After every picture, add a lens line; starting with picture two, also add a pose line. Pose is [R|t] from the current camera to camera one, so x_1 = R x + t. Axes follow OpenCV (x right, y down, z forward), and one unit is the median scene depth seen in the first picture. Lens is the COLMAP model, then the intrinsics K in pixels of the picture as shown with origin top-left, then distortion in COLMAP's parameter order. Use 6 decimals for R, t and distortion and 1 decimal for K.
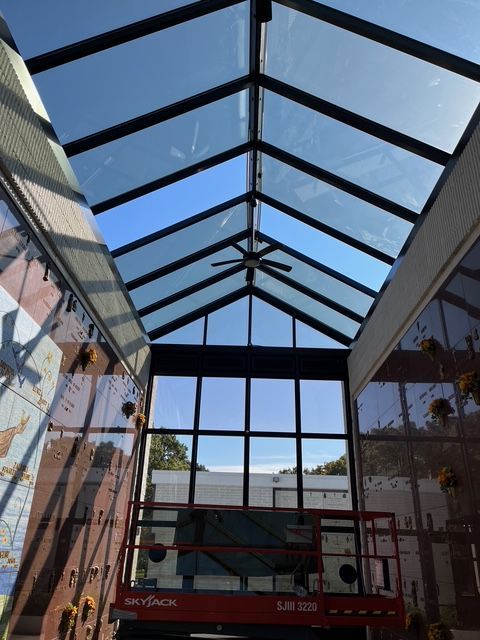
lens RADIAL K [[494.9, 0, 239.7], [0, 494.9, 323.6], [0, 0, 1]] dist [0.059836, -0.078912]
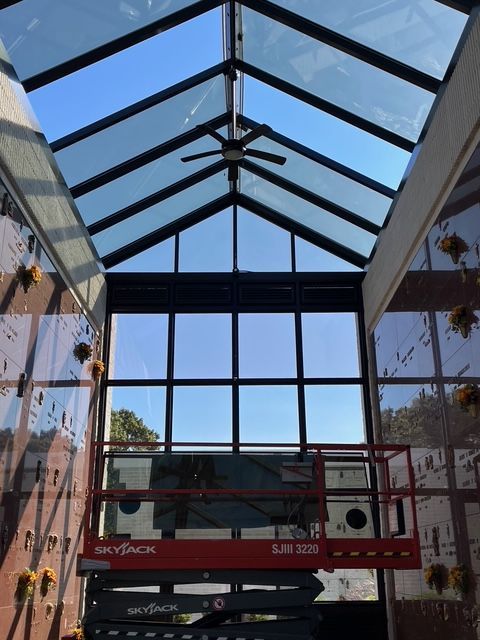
lens RADIAL K [[693.6, 0, 245.8], [0, 693.6, 331.8], [0, 0, 1]] dist [0.048963, -0.026084]
pose [[0.999116, -0.032665, 0.026475, 0.005816], [0.030066, 0.995191, 0.093223, 0.048380], [-0.029393, -0.092344, 0.995293, -0.099327]]
